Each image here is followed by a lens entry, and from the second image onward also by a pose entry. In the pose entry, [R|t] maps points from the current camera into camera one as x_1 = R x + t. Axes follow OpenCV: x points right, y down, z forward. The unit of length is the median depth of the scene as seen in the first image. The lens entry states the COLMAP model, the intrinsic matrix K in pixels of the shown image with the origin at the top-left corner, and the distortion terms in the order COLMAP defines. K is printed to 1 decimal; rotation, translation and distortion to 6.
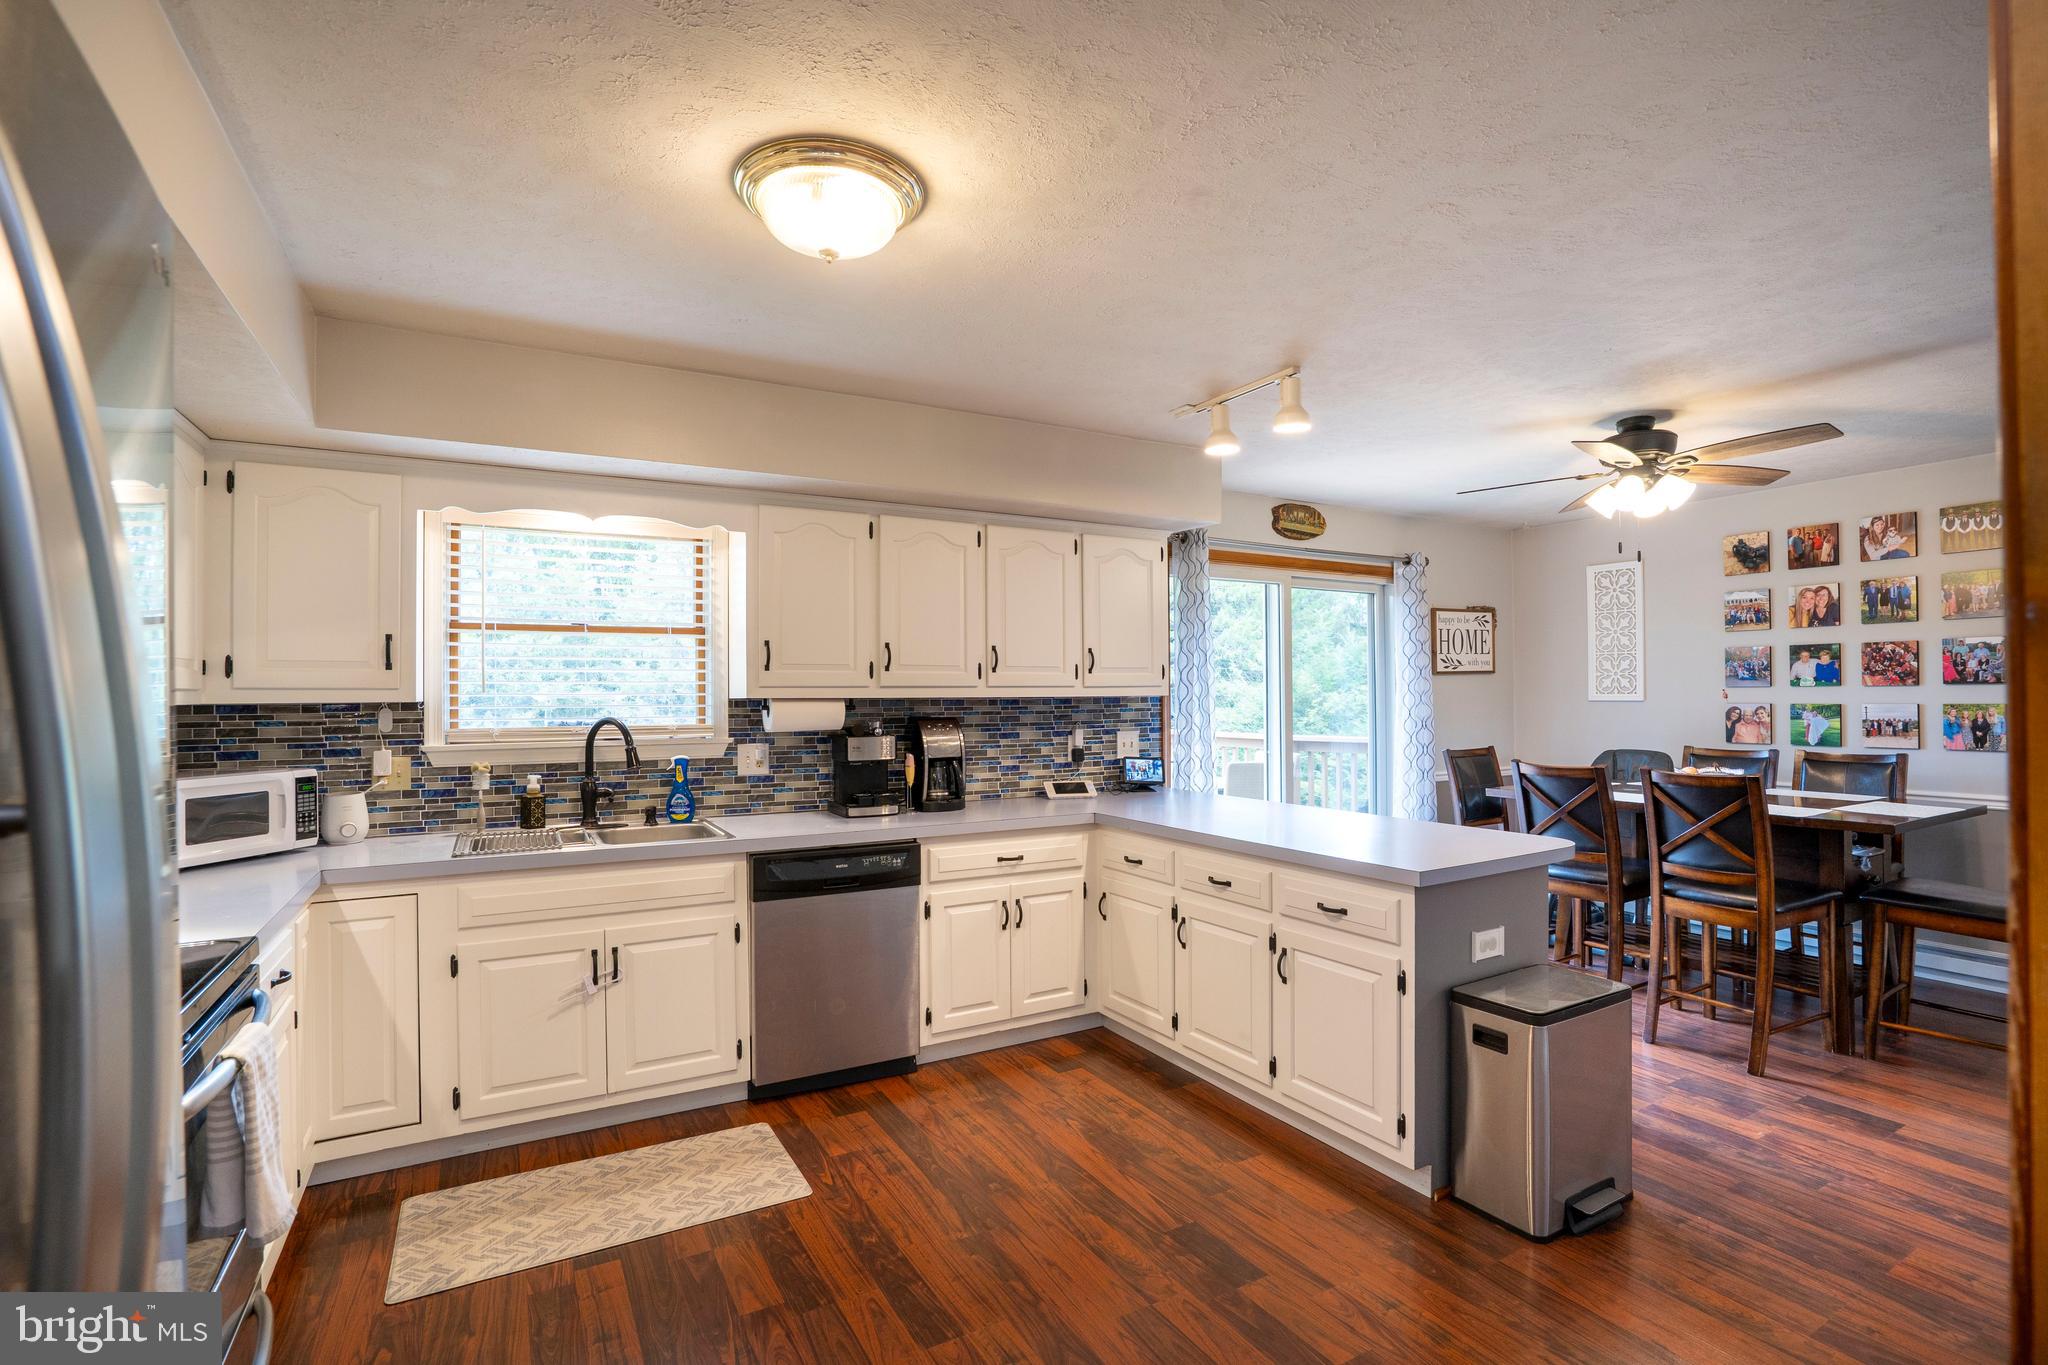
lens RADIAL K [[949.7, 0, 1024.1], [0, 949.7, 690.8], [0, 0, 1]] dist [-0.059126, 0.022667]
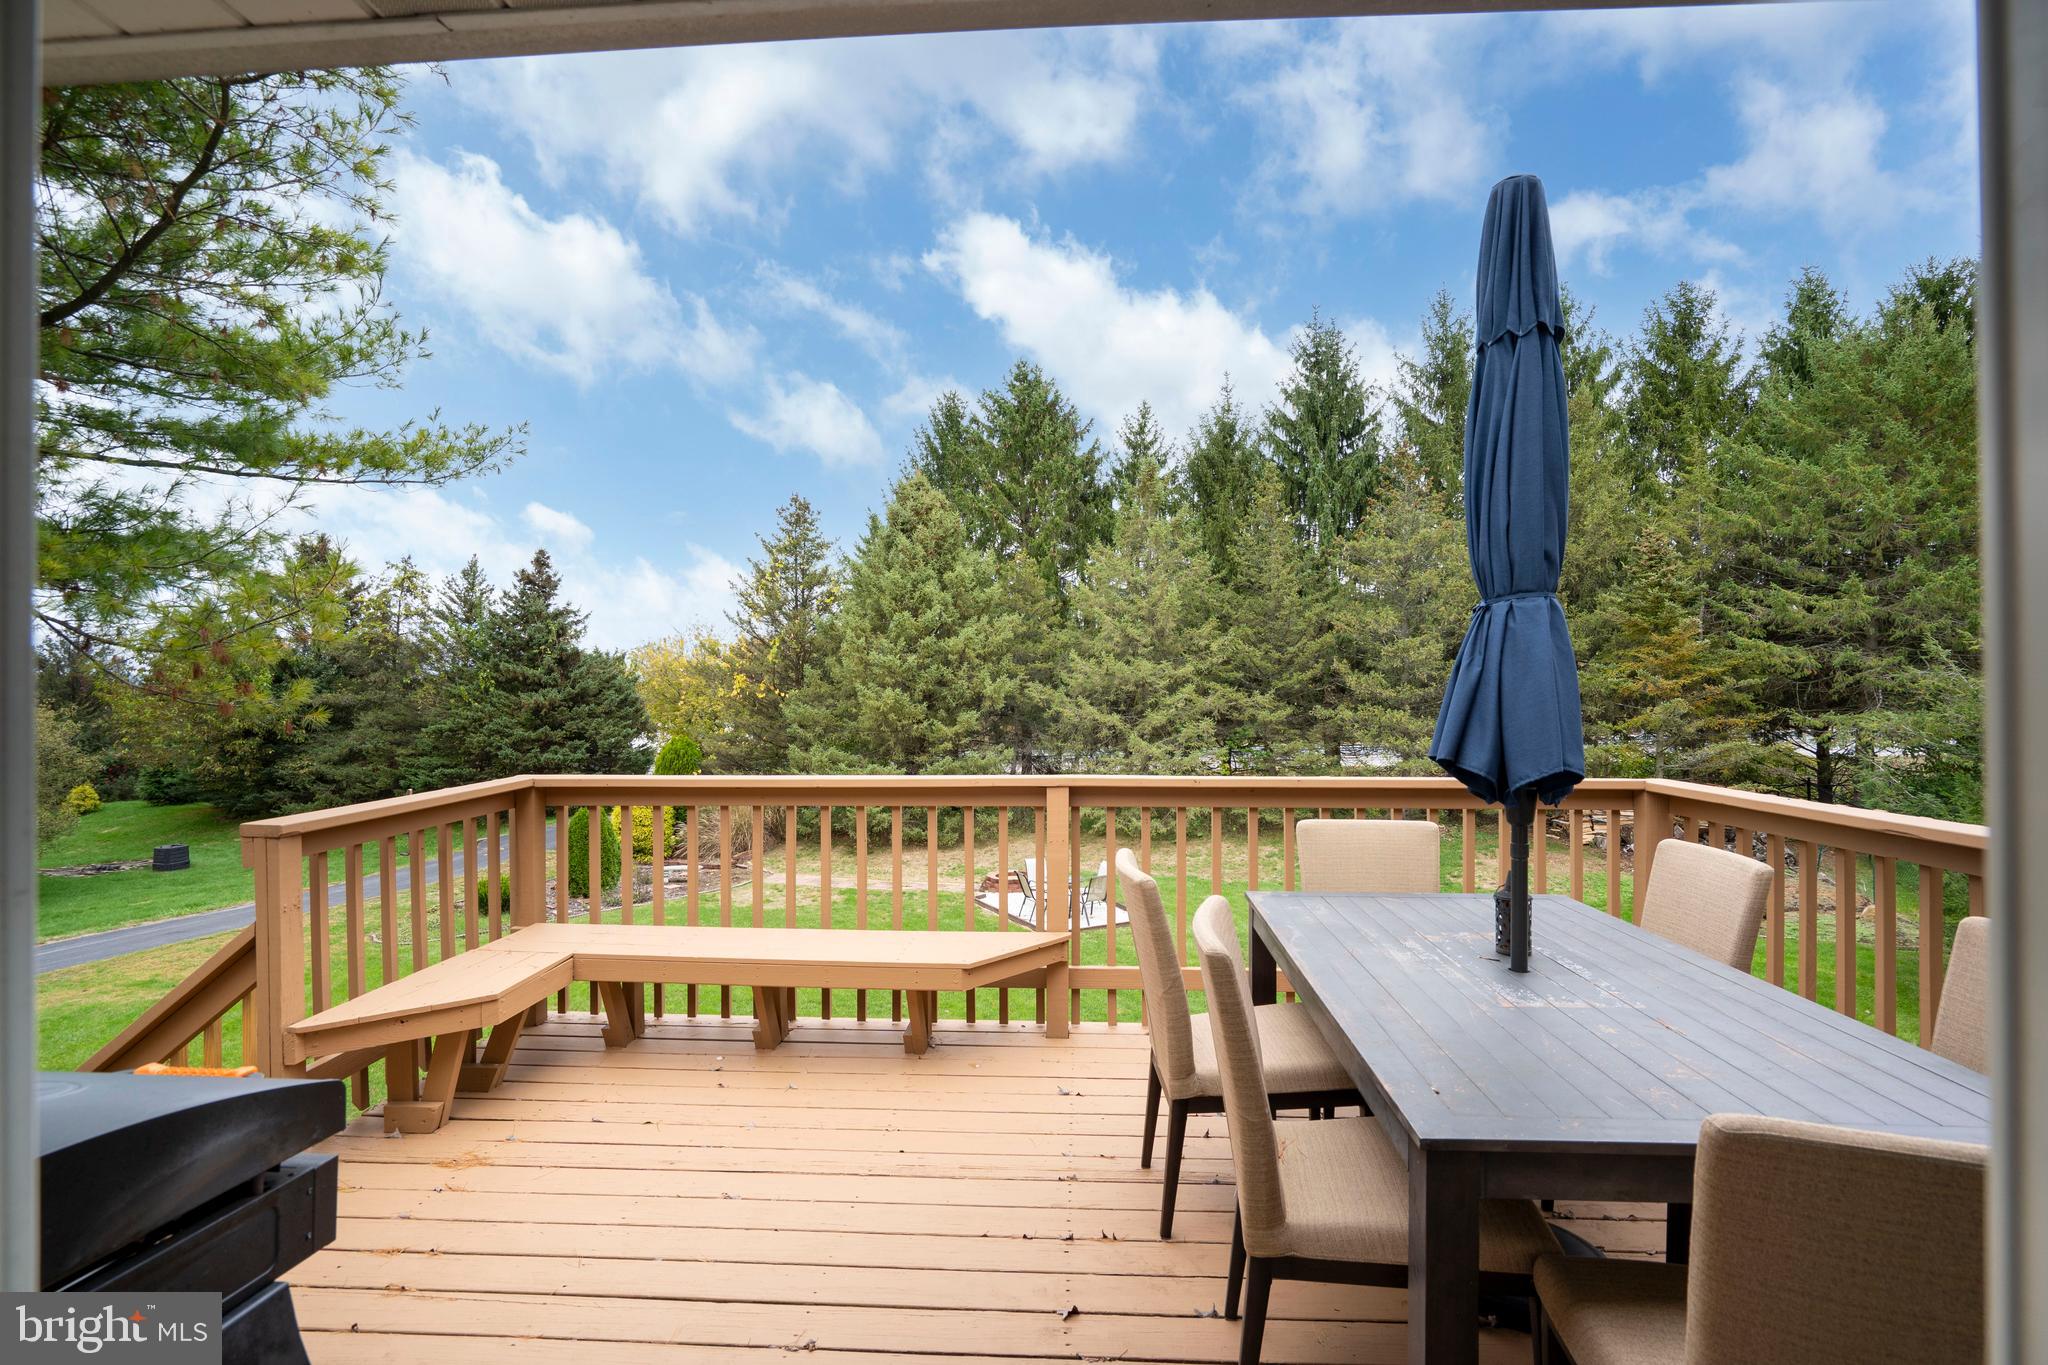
lens RADIAL K [[949.7, 0, 1034.5], [0, 949.7, 687.0], [0, 0, 1]] dist [-0.059126, 0.022667]
pose [[0.845130, -0.004913, -0.534539, 0.323889], [0.005207, 0.999986, -0.000959, -0.002081], [0.534536, -0.001973, 0.845143, 1.284635]]
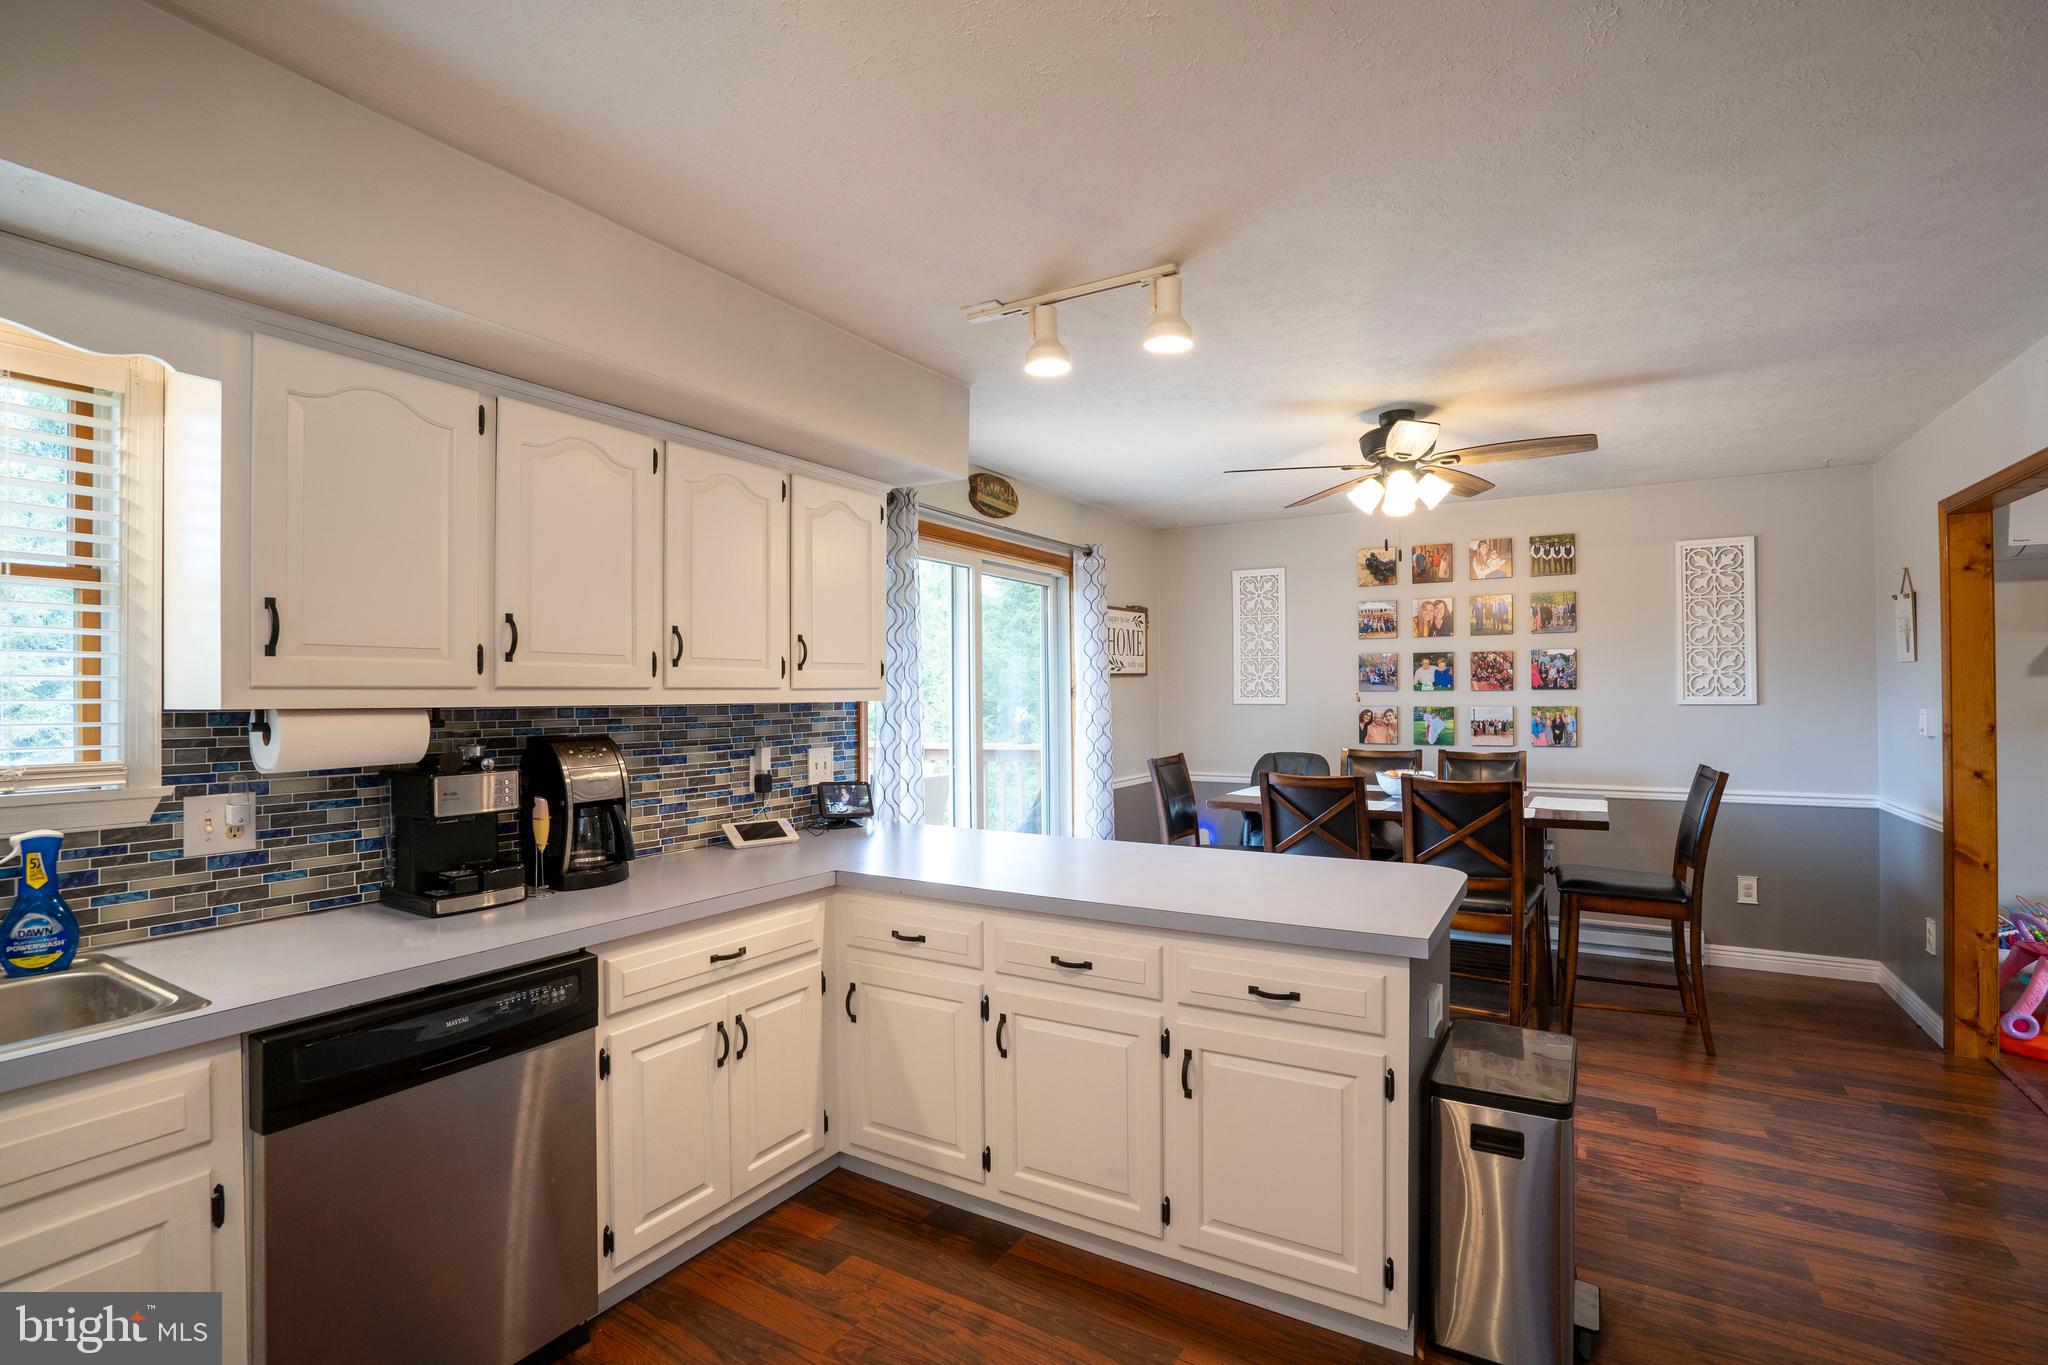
lens RADIAL K [[949.7, 0, 1026.3], [0, 949.7, 690.1], [0, 0, 1]] dist [-0.059126, 0.022667]
pose [[0.870349, 0.003103, 0.492425, -0.146477], [-0.002158, 0.999995, -0.002488, -0.002152], [-0.492430, 0.001103, 0.870351, 0.328055]]
